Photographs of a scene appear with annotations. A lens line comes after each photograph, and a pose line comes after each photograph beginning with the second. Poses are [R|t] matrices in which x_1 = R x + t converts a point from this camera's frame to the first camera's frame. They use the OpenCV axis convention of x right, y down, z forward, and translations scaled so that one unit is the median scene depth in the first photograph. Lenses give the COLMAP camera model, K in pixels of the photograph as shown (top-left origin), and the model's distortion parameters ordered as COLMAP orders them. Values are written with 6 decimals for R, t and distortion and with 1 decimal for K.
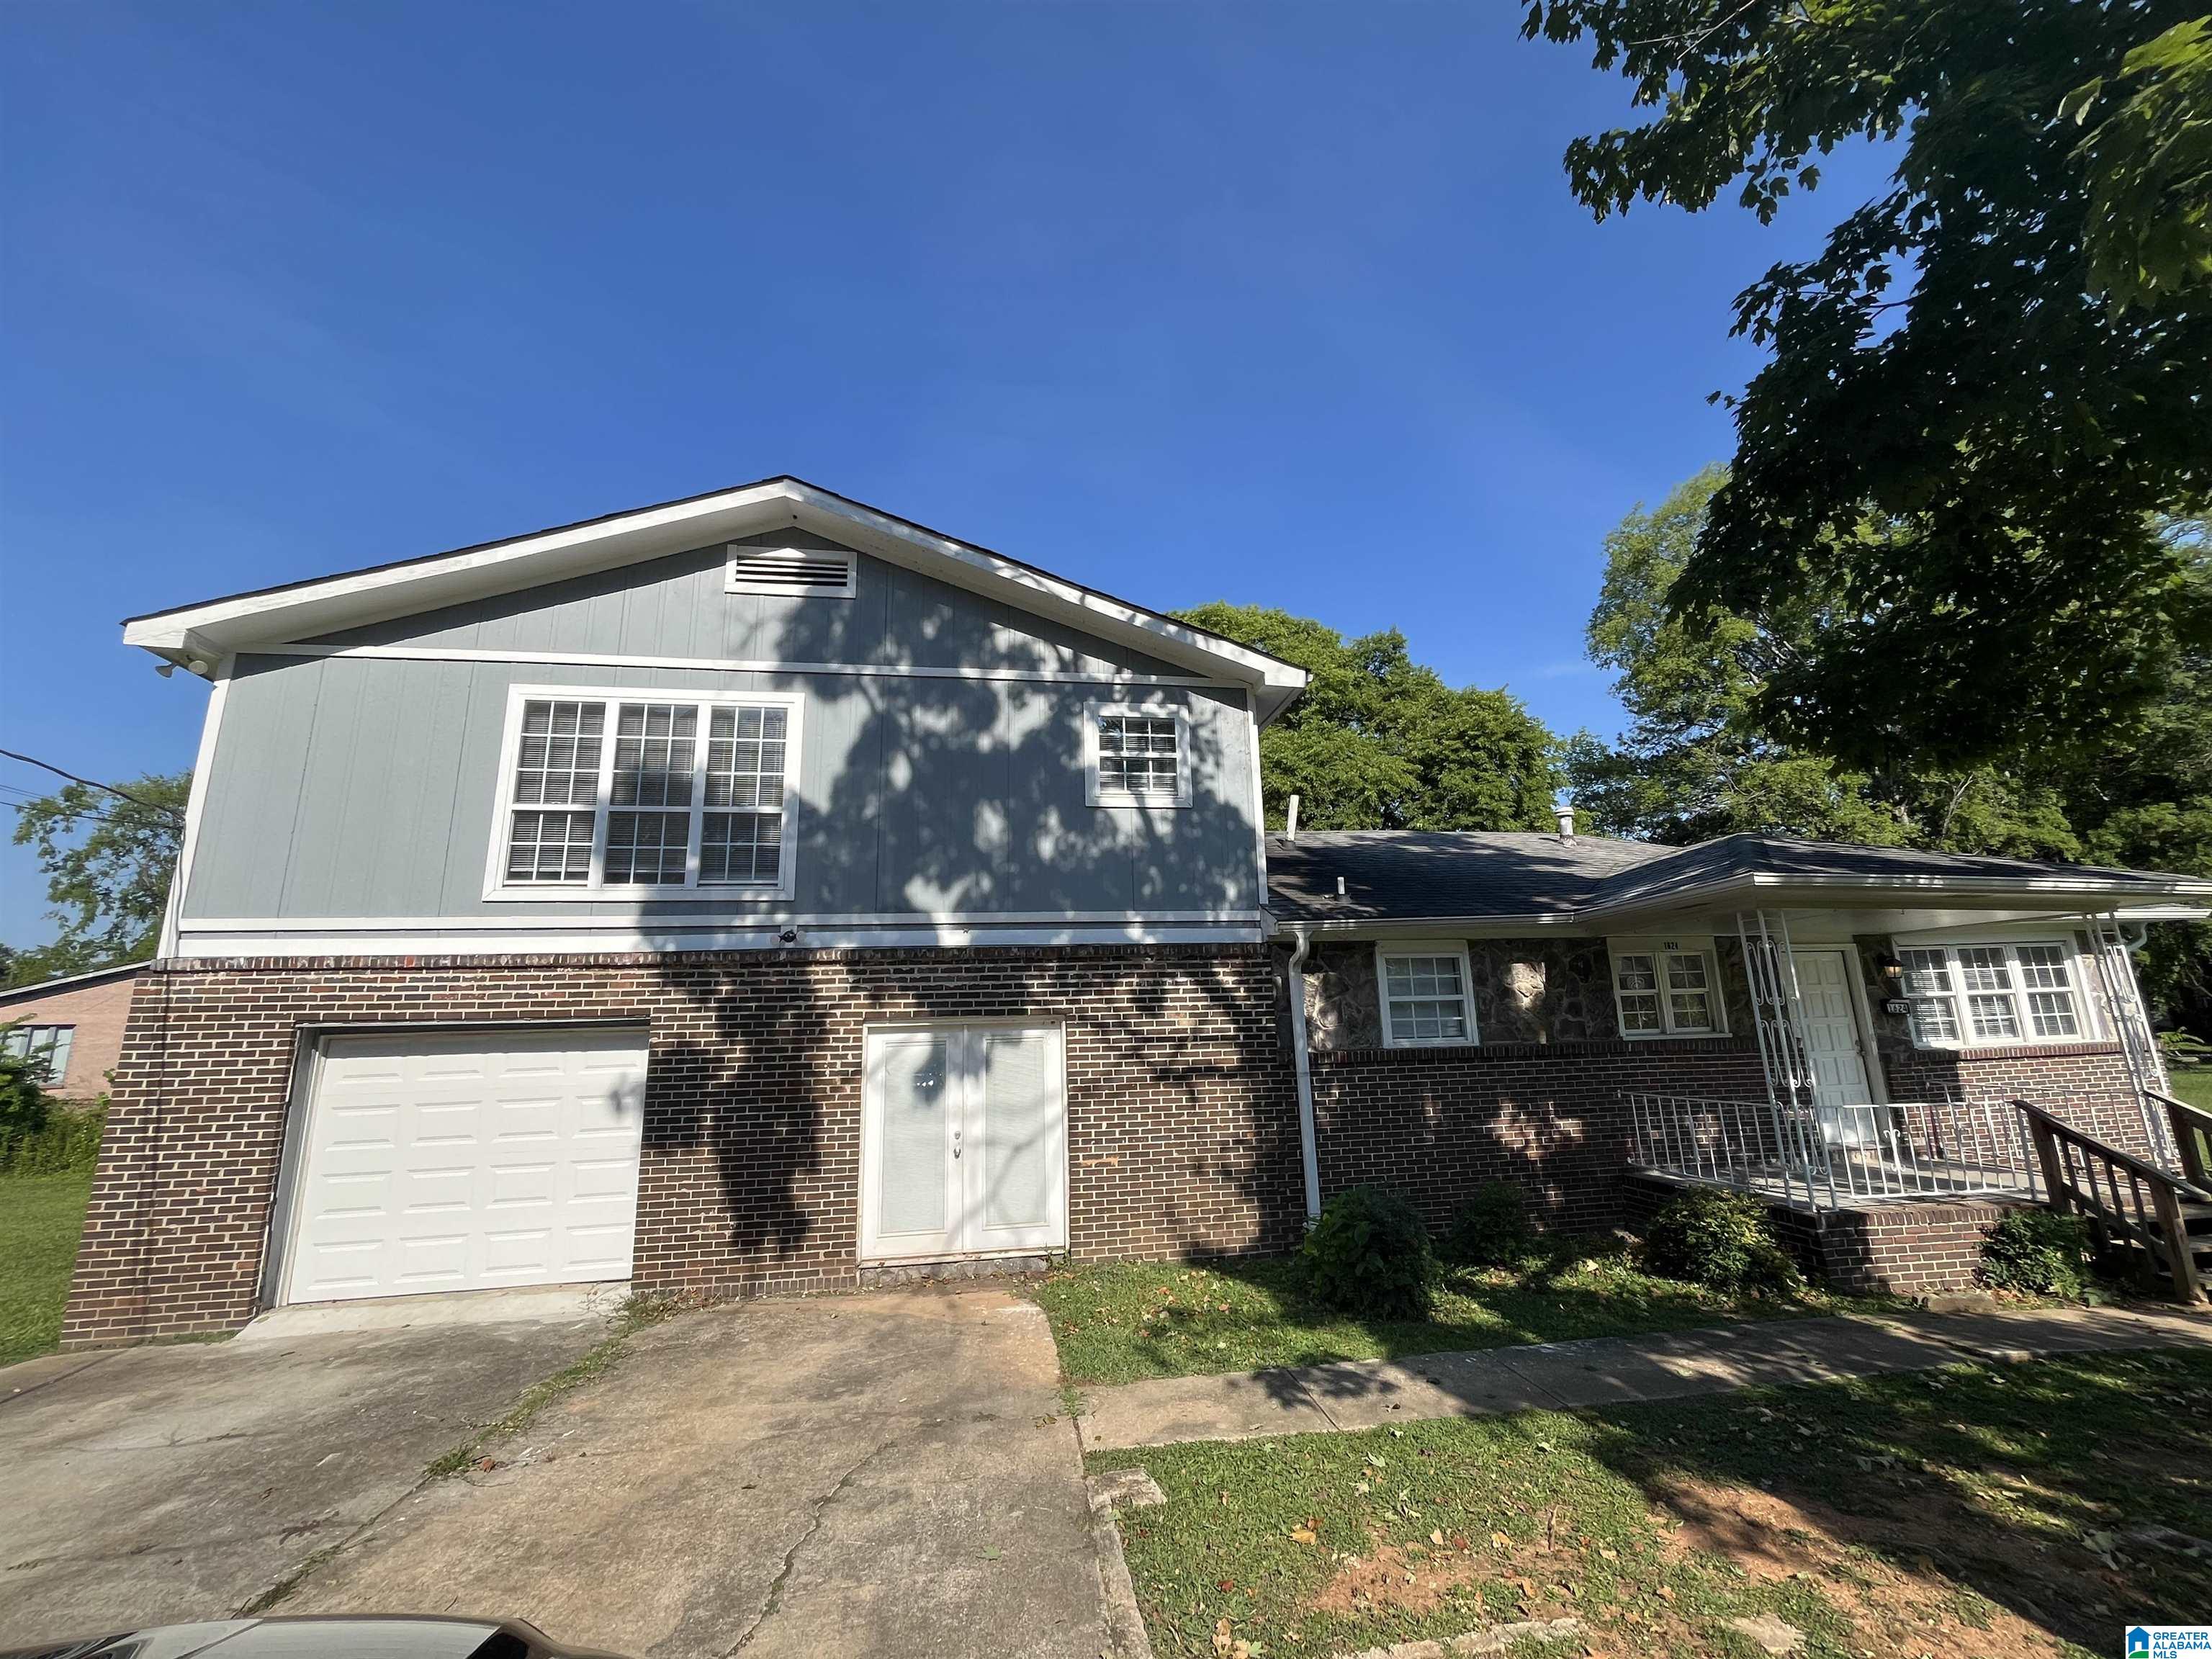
lens RADIAL K [[901.2, 0, 1108.4], [0, 901.2, 823.8], [0, 0, 1]] dist [-0.002530, -0.000262]
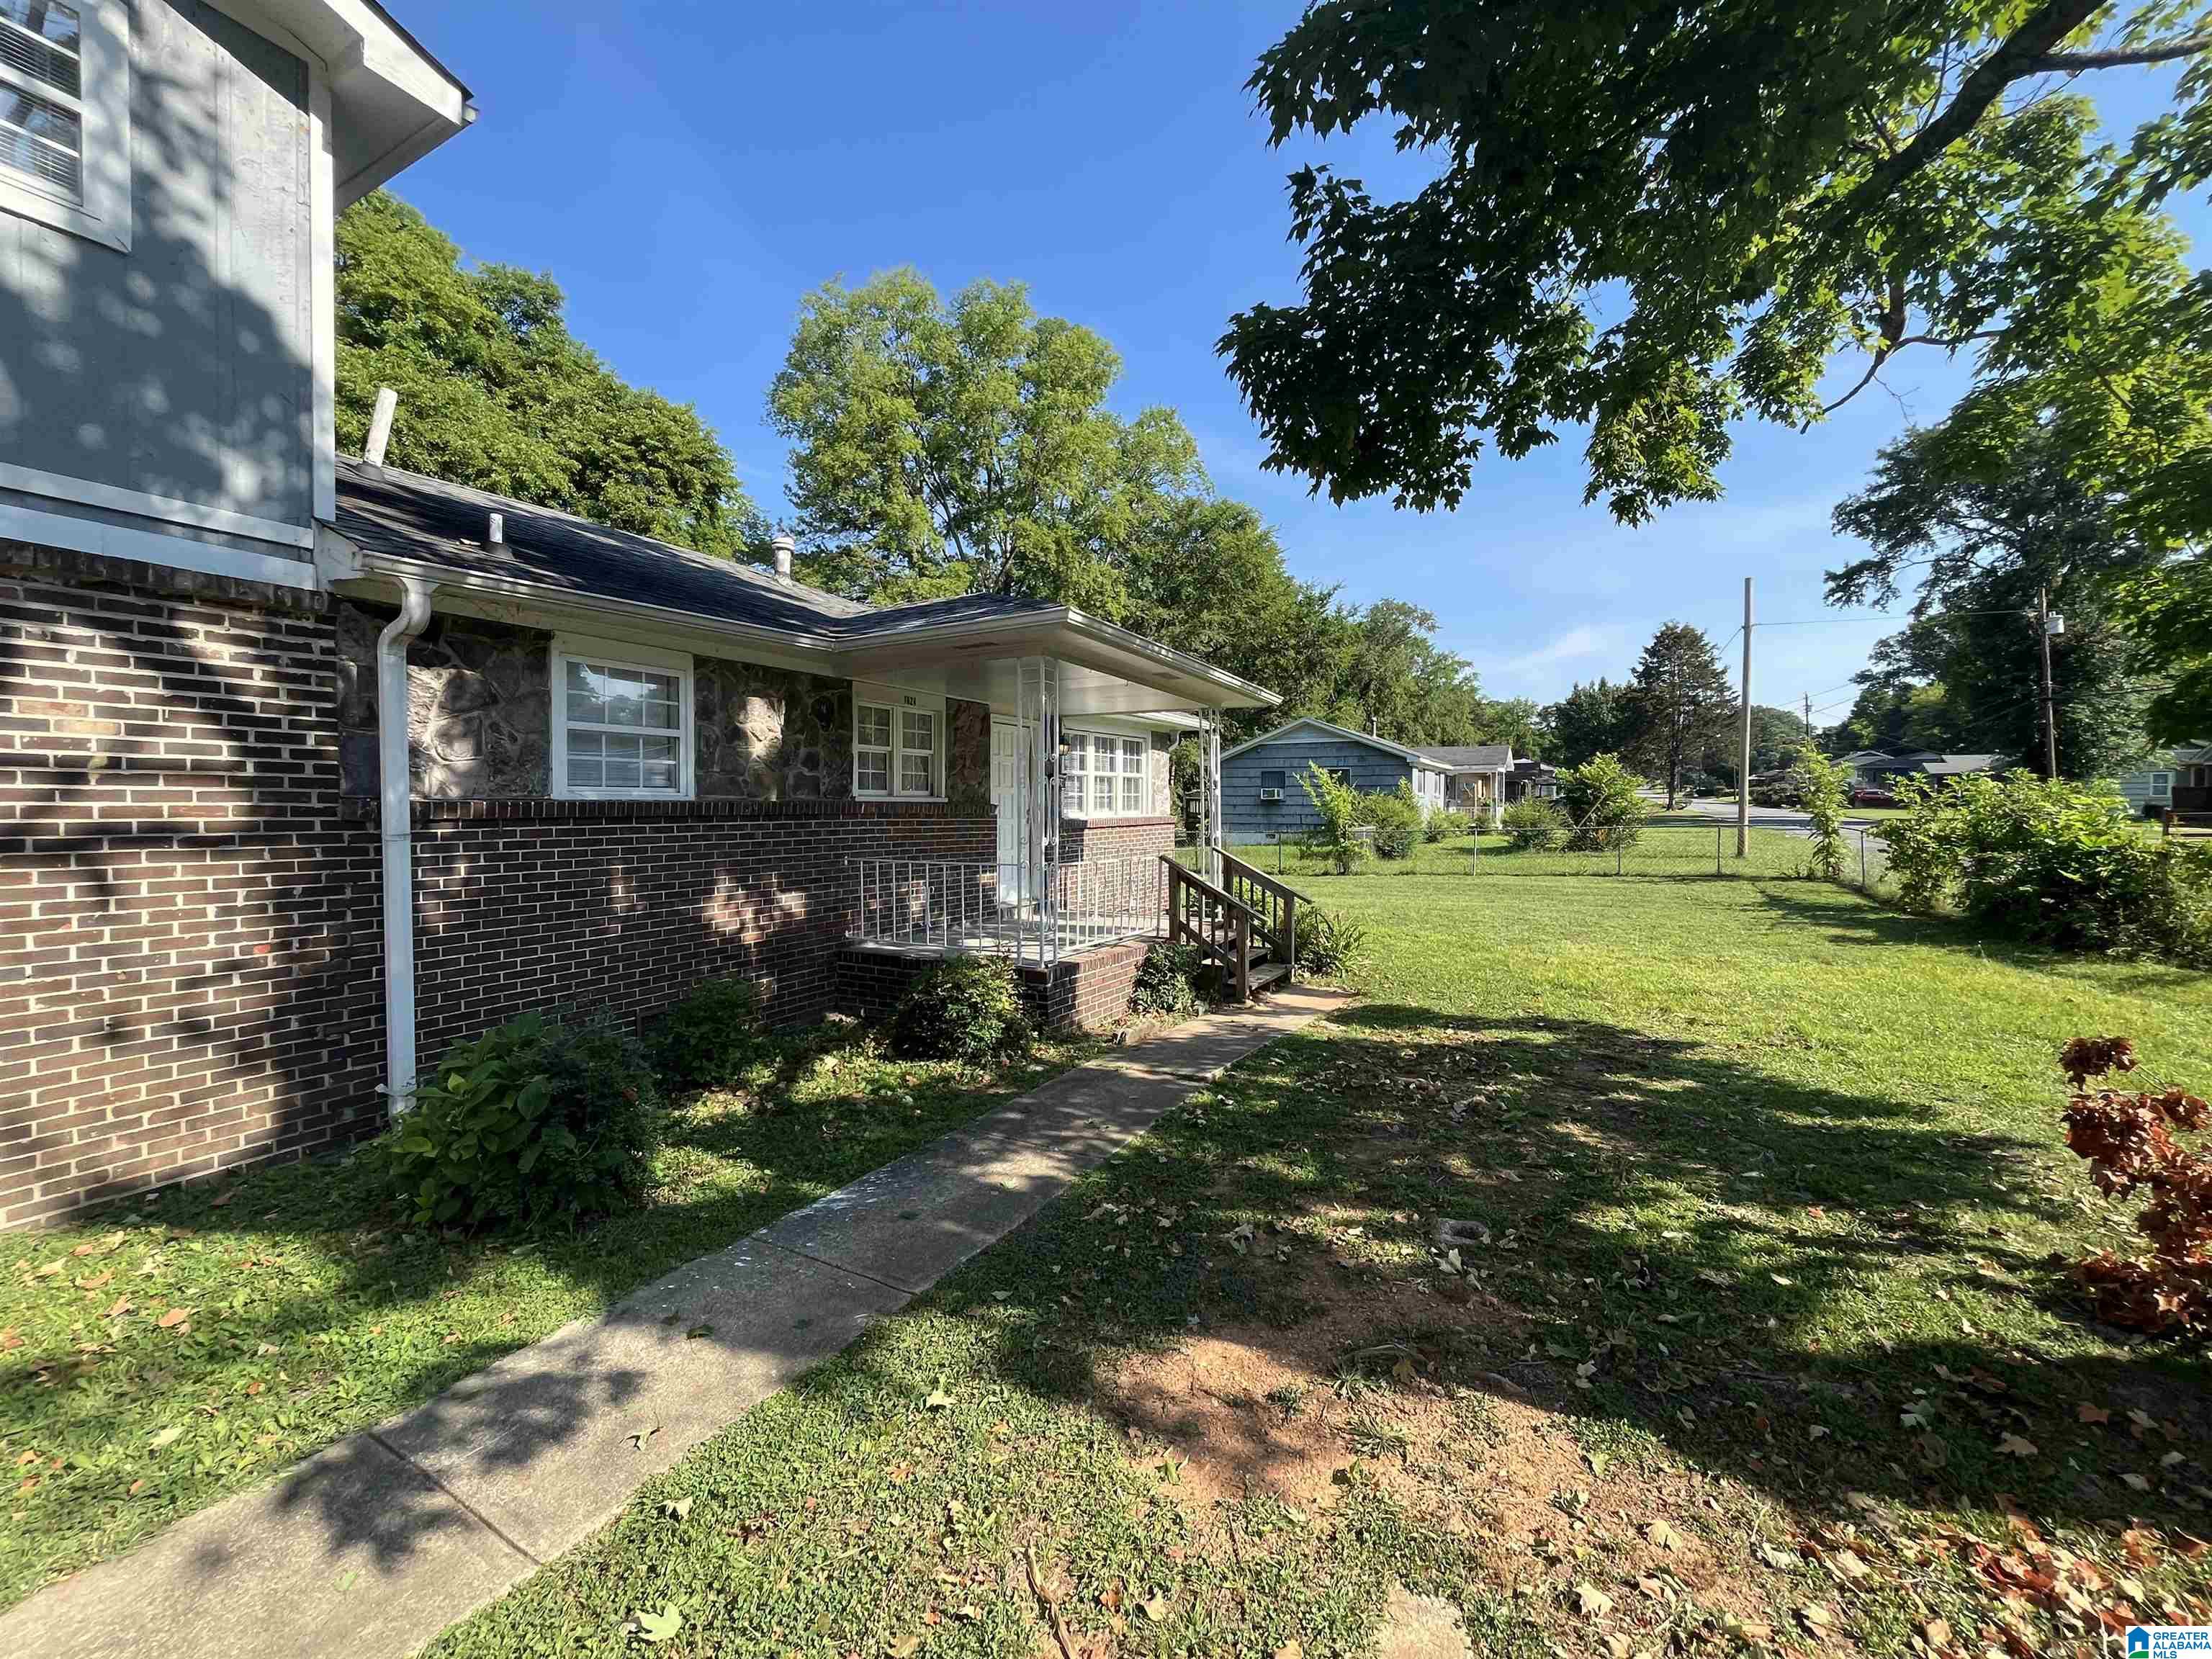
lens RADIAL K [[901.2, 0, 1117.2], [0, 901.2, 824.4], [0, 0, 1]] dist [-0.002530, -0.000262]
pose [[0.598661, 0.009972, 0.800940, 0.040167], [-0.192539, 0.972397, 0.131806, 0.123499], [-0.777518, -0.233119, 0.584056, 0.366725]]
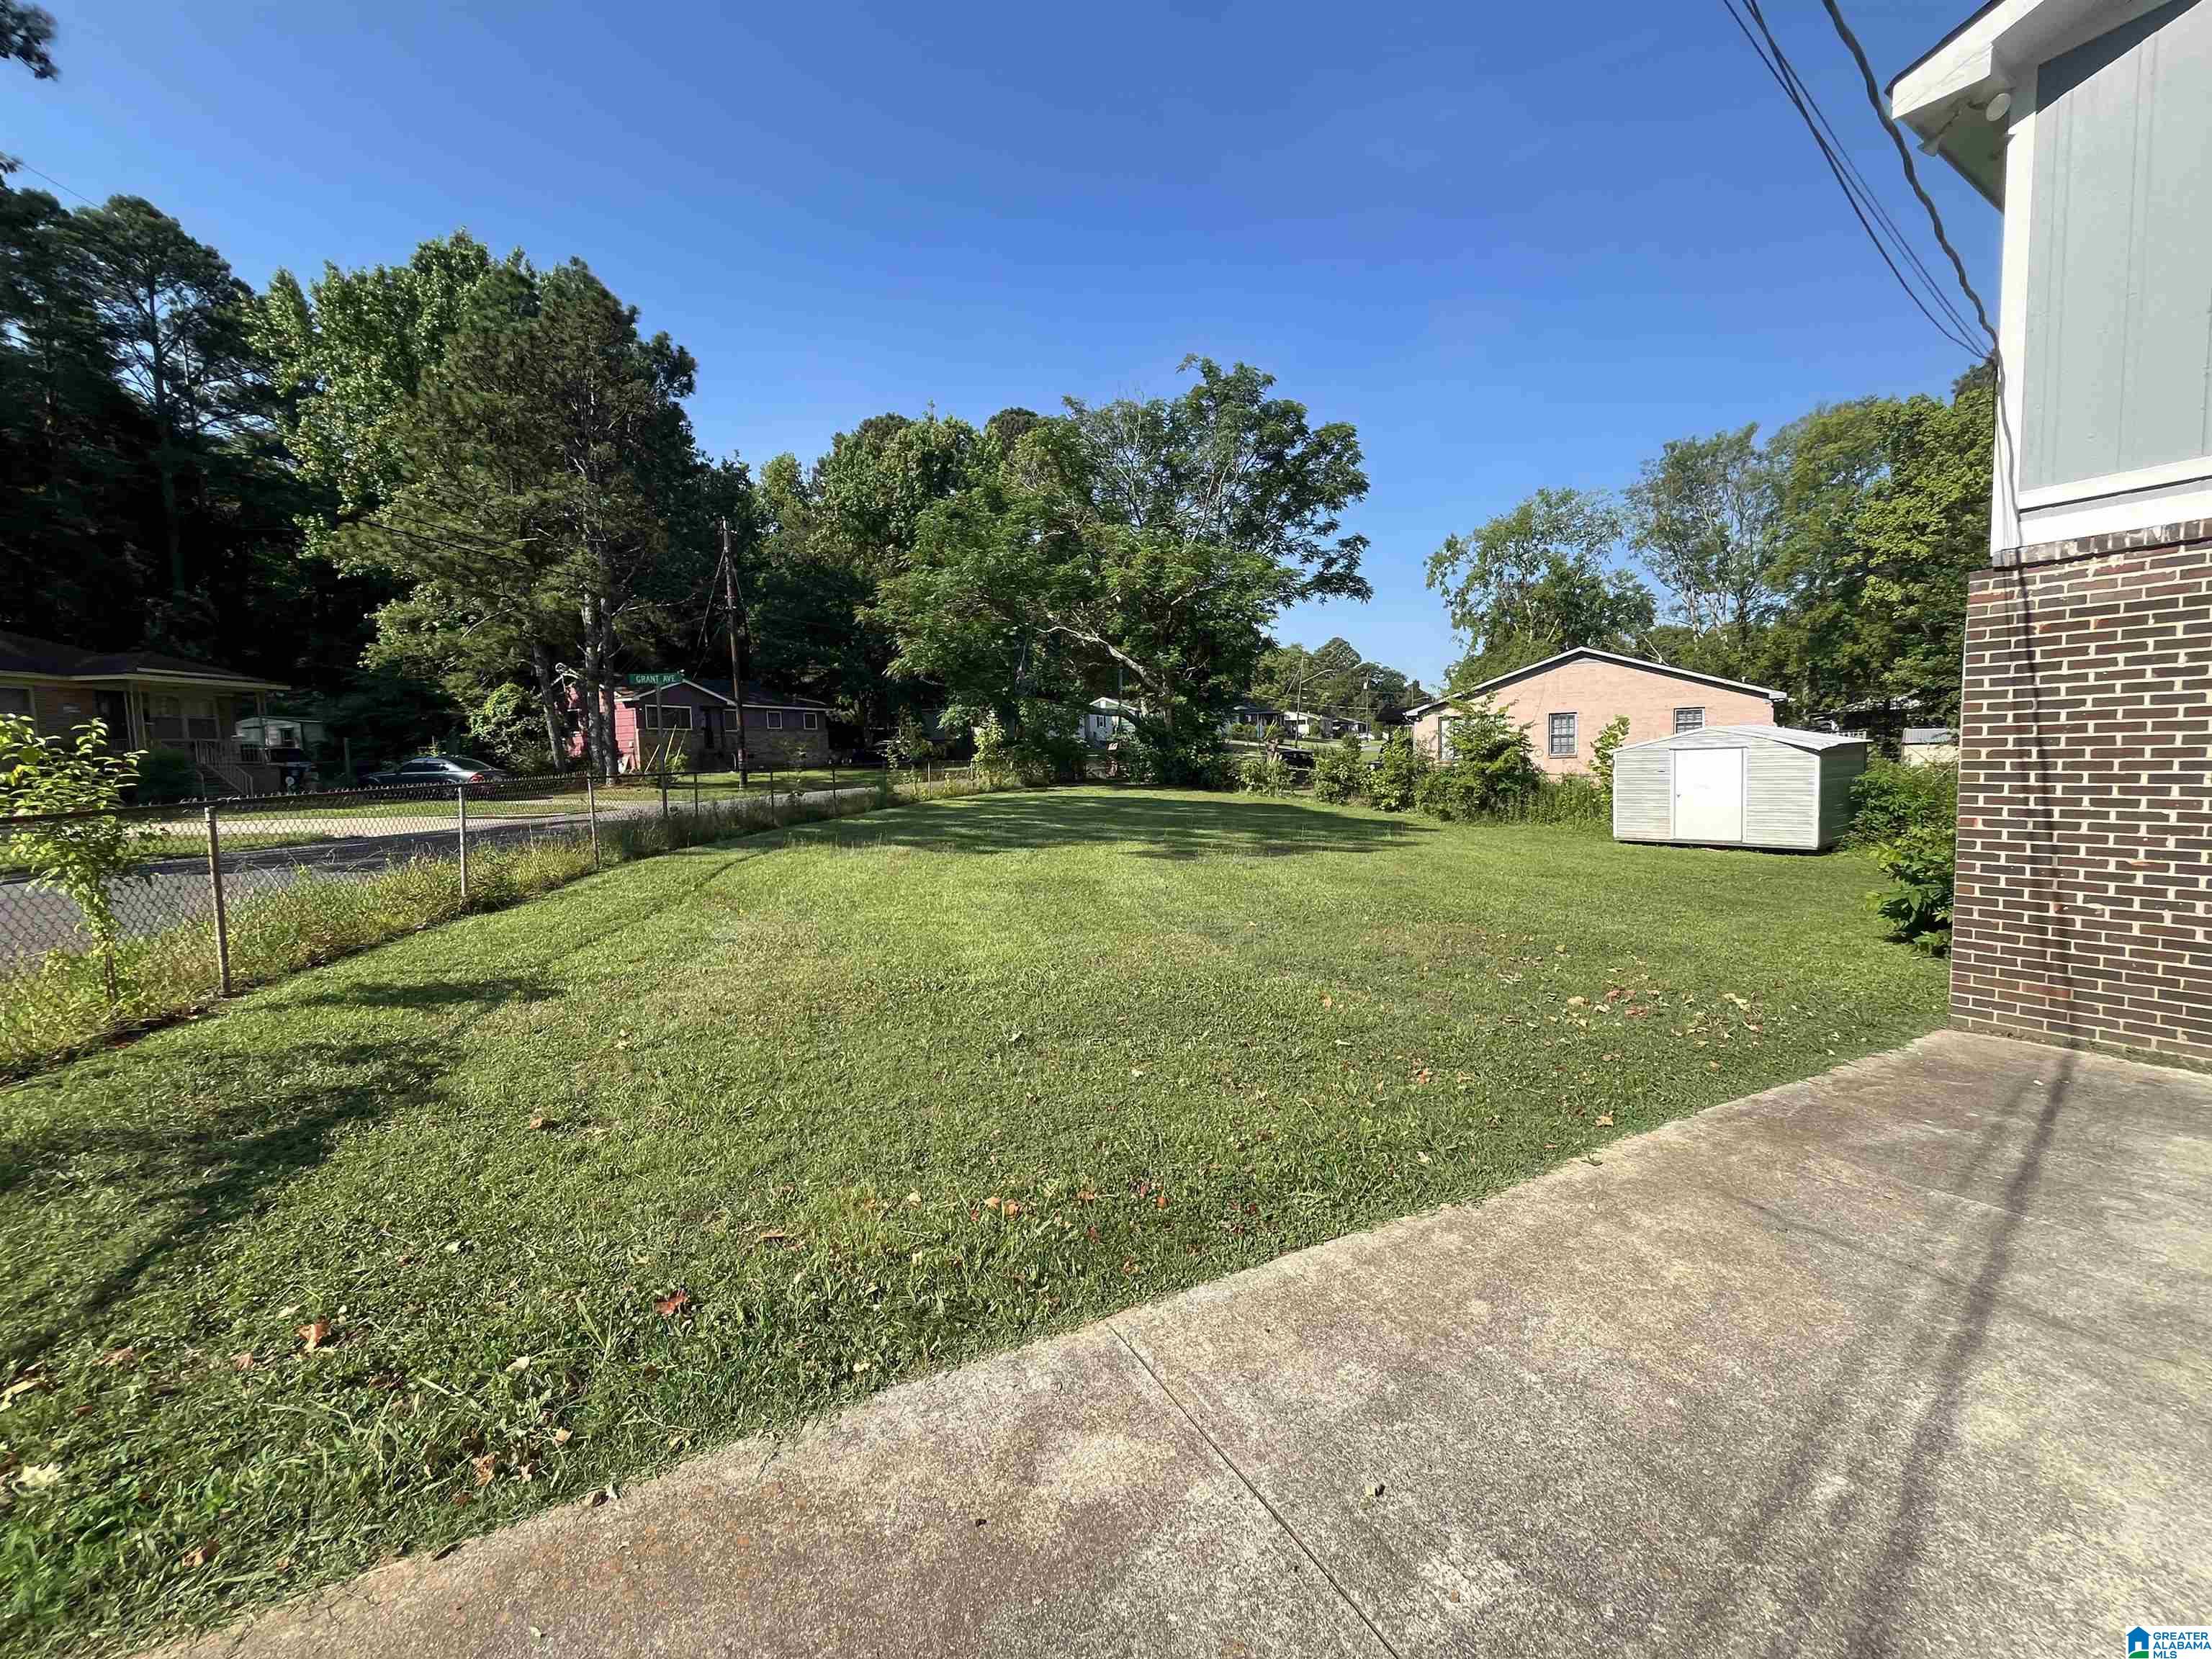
lens RADIAL K [[901.2, 0, 1111.5], [0, 901.2, 823.5], [0, 0, 1]] dist [-0.002530, -0.000262]
pose [[0.376021, 0.086163, -0.922596, -0.621807], [0.220306, 0.958804, 0.179334, 0.070975], [0.900041, -0.270687, 0.341548, 0.045408]]
